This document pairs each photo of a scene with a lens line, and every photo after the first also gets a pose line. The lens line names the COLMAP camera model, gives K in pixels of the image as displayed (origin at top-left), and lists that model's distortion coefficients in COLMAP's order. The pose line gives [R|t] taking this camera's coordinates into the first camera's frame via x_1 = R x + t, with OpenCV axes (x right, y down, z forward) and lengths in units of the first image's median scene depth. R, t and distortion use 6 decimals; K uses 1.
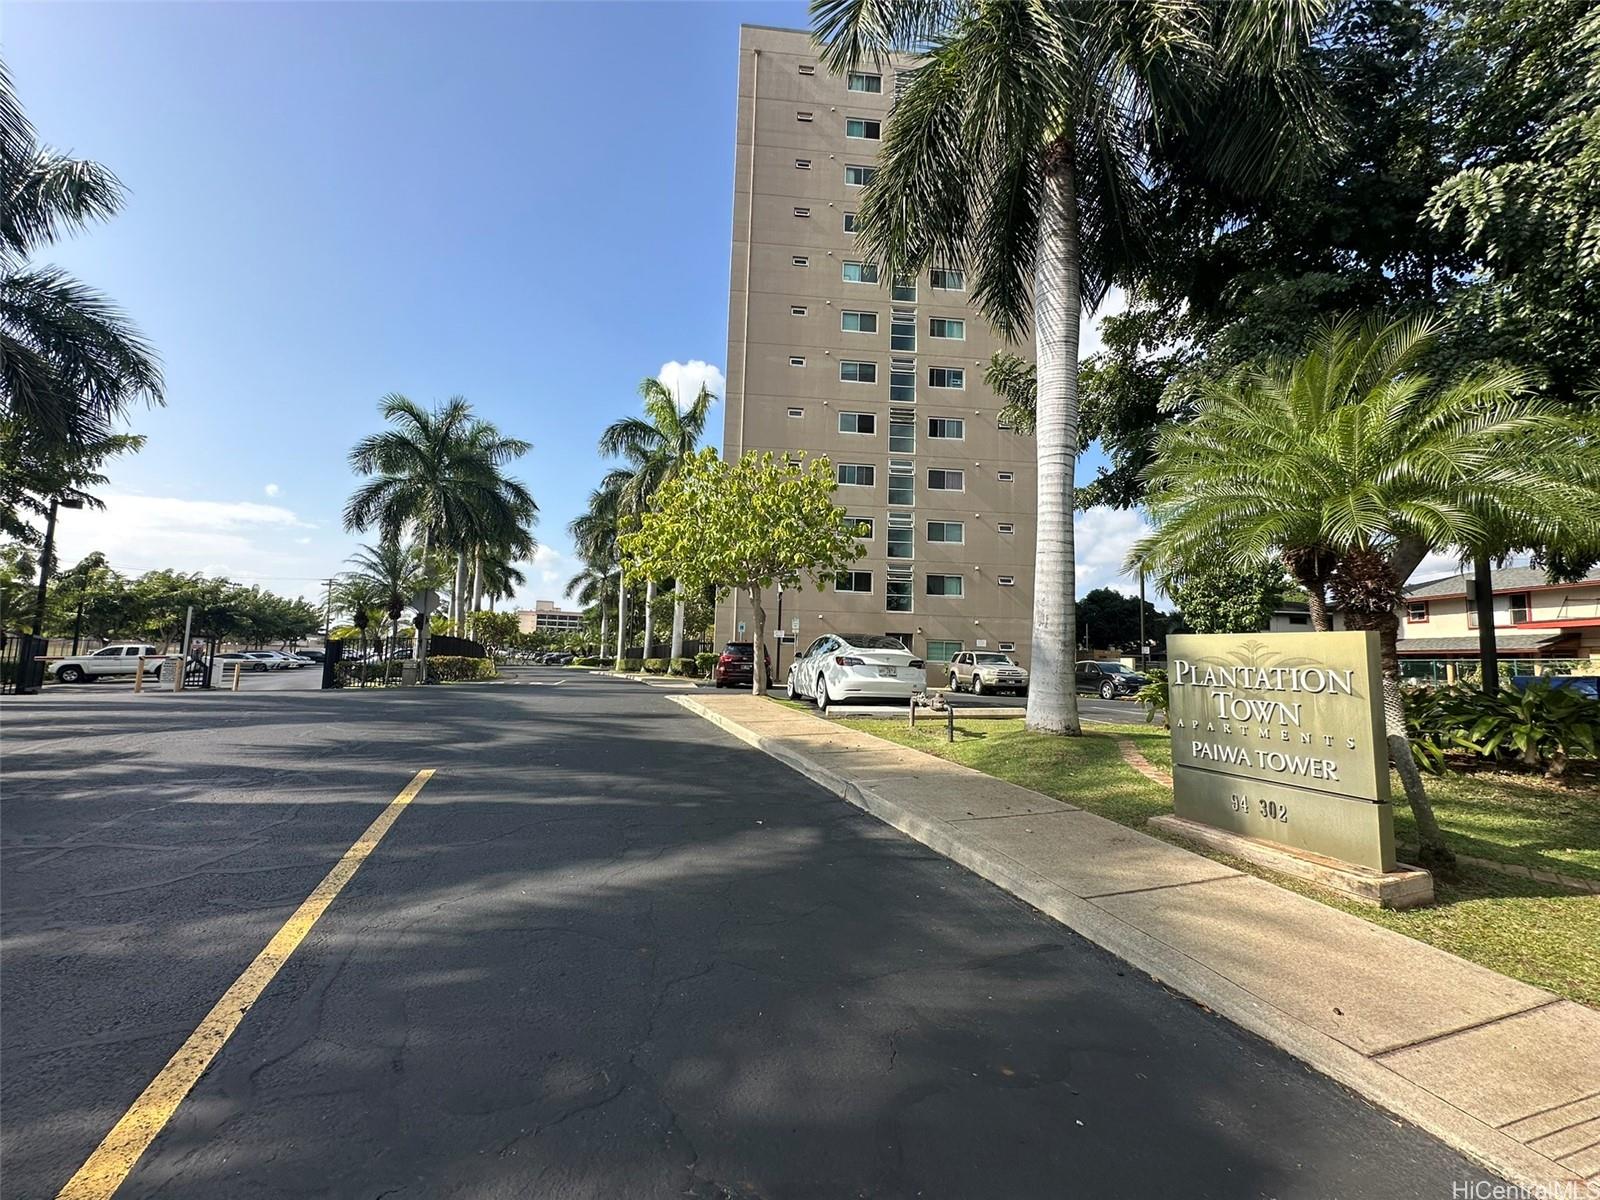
lens RADIAL K [[633.9, 0, 796.4], [0, 633.9, 593.7], [0, 0, 1]] dist [0.001653, 0.000086]
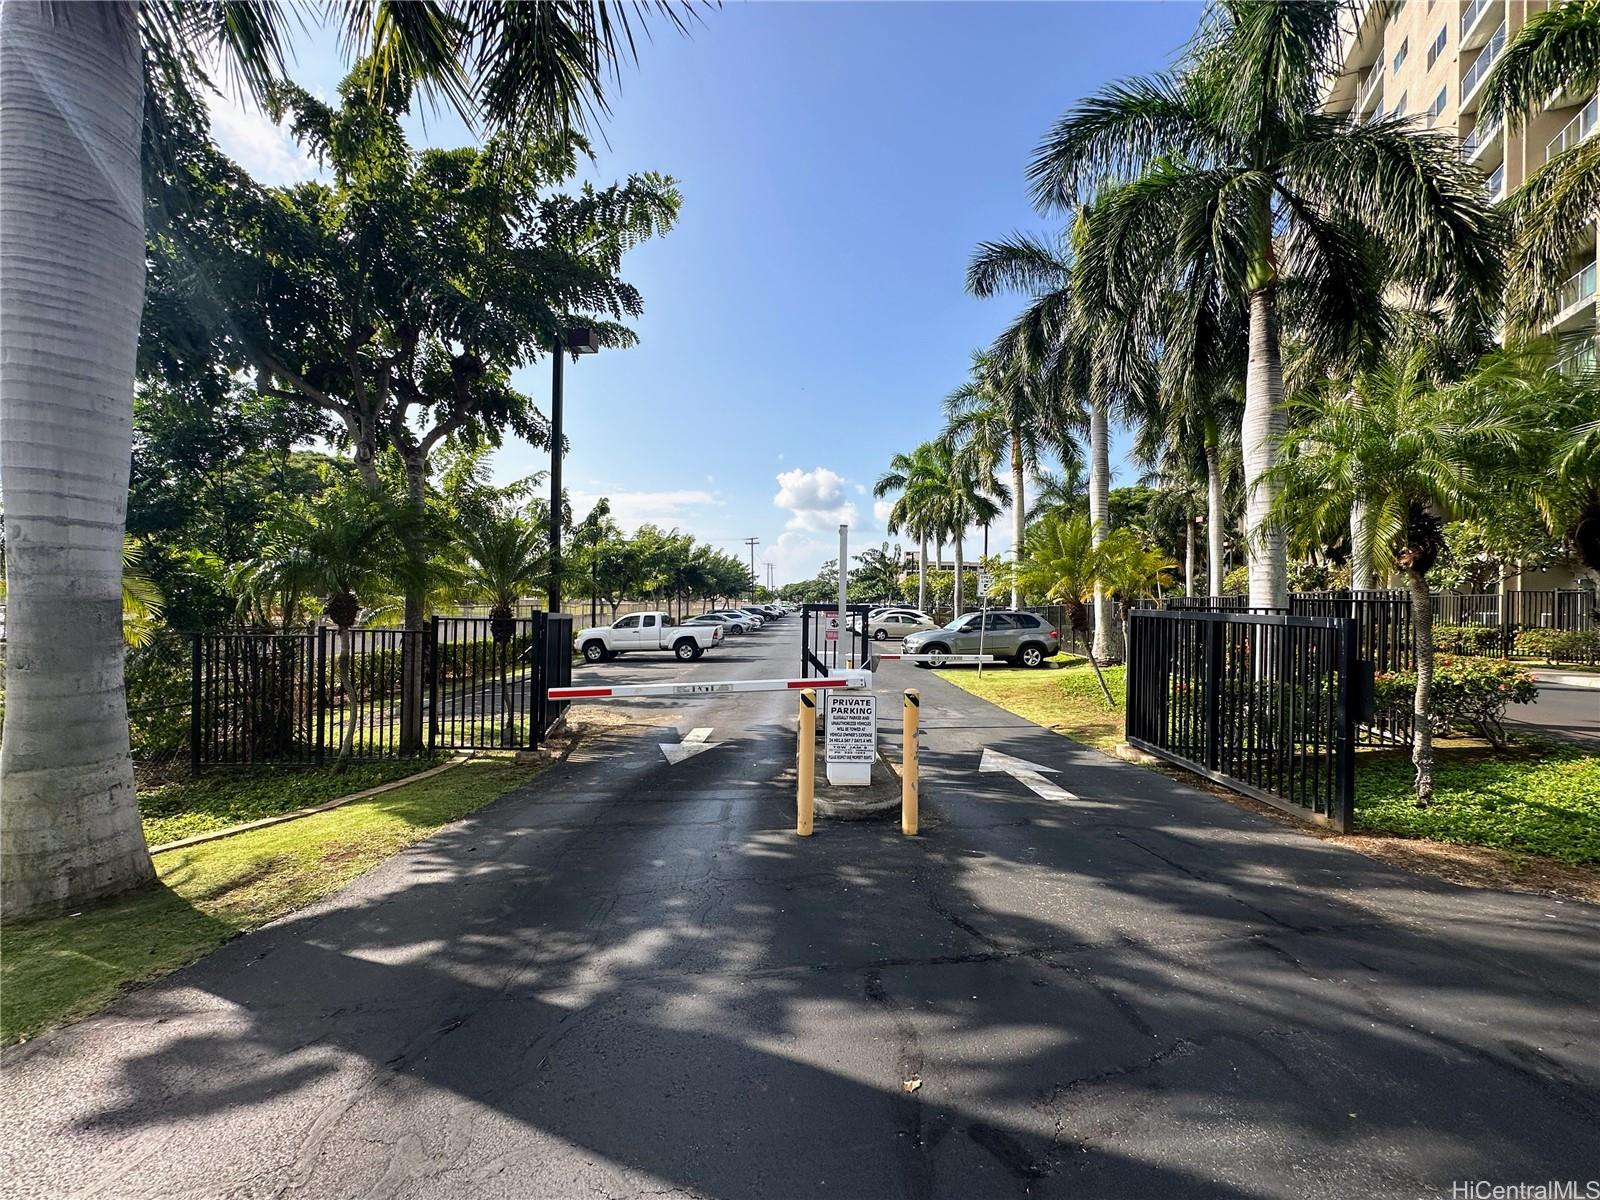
lens RADIAL K [[633.9, 0, 796.4], [0, 633.9, 593.7], [0, 0, 1]] dist [0.001653, 0.000086]
pose [[0.866330, -0.016414, -0.499201, -0.489063], [0.054693, 0.996567, 0.062149, 0.020419], [0.496468, -0.081145, 0.864254, 0.414771]]
